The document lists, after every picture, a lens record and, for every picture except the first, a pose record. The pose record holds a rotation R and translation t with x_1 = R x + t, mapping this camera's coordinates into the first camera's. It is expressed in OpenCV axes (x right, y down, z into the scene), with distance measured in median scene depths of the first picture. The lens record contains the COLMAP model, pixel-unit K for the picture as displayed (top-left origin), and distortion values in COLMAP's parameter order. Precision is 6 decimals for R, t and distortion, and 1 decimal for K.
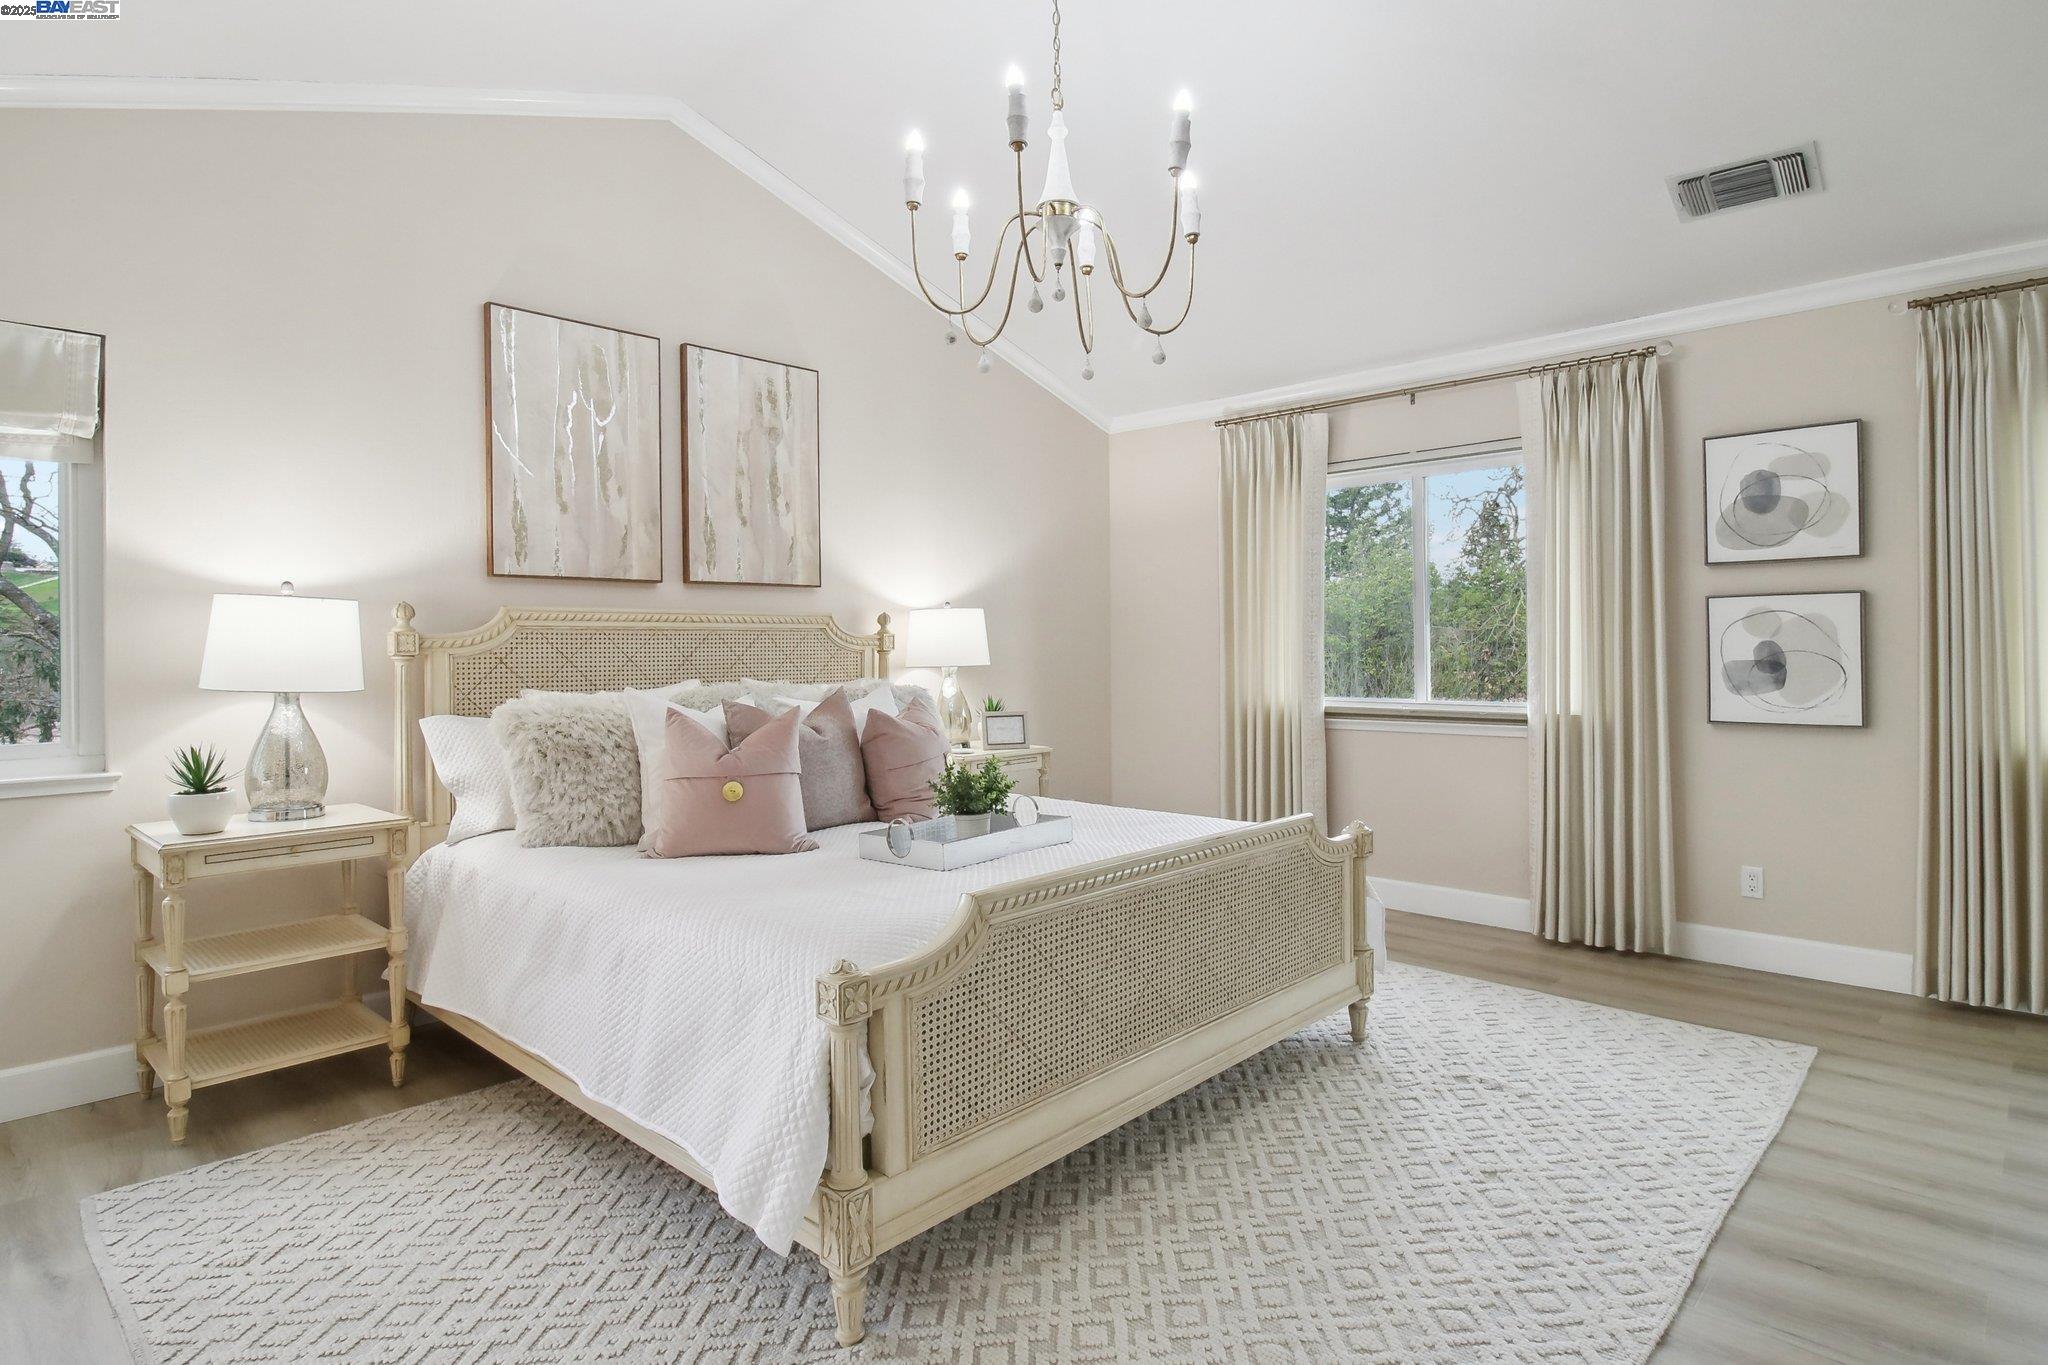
lens RADIAL K [[1072.3, 0, 1041.1], [0, 1072.3, 652.4], [0, 0, 1]] dist [-0.000571, -0.003186]
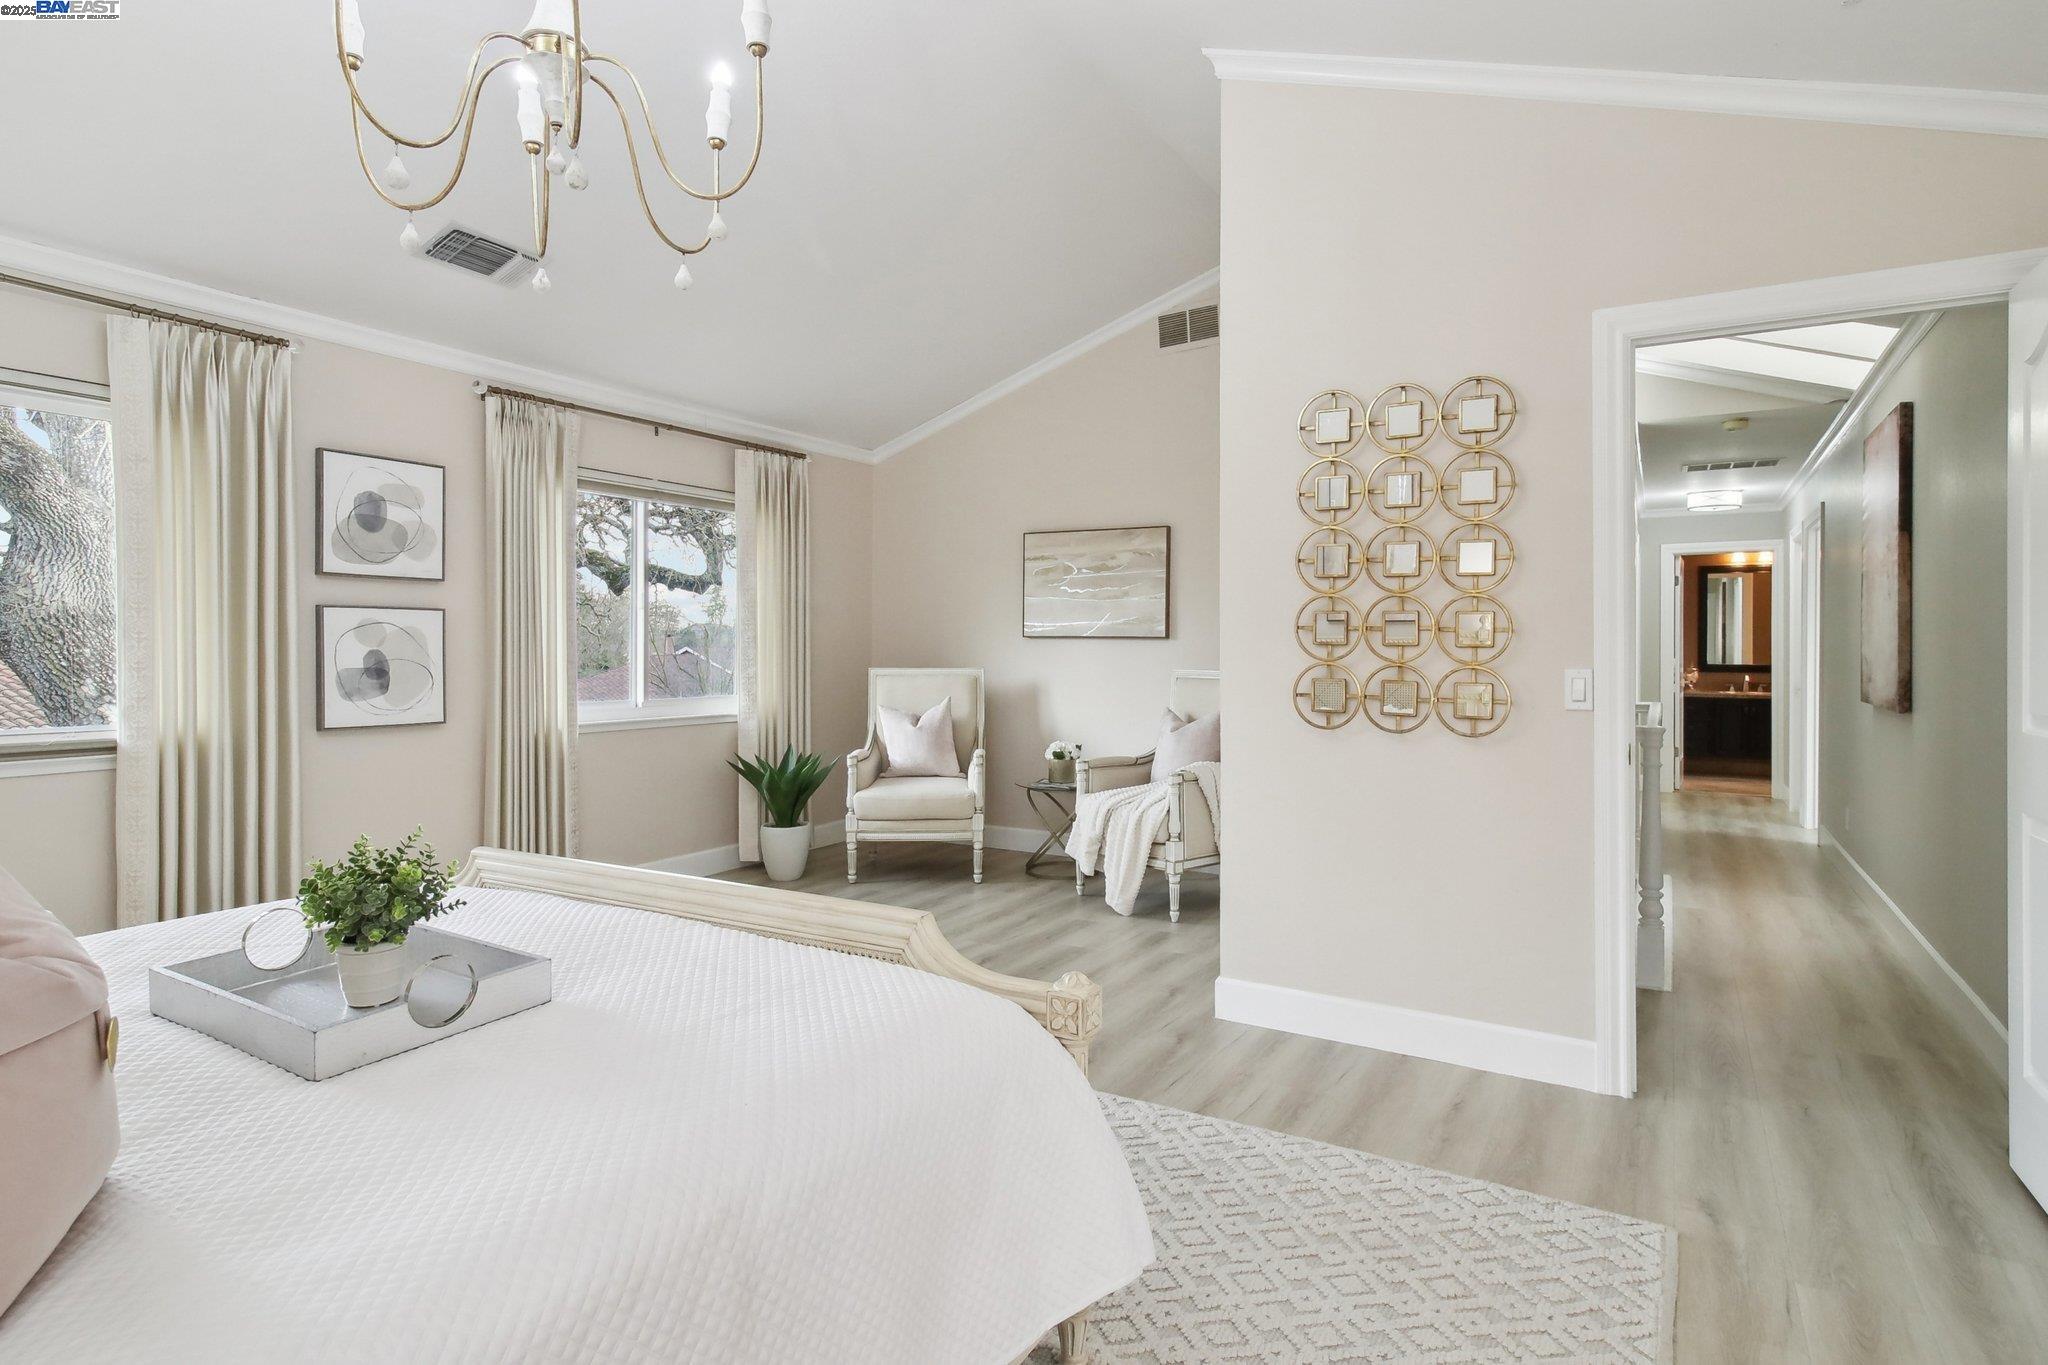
lens RADIAL K [[1072.3, 0, 1026.6], [0, 1072.3, 671.9], [0, 0, 1]] dist [-0.000571, -0.003186]
pose [[-0.202894, -0.019151, 0.979013, -0.519259], [-0.008188, 0.999807, 0.017861, -0.013428], [-0.979166, -0.004392, -0.203012, 0.572823]]
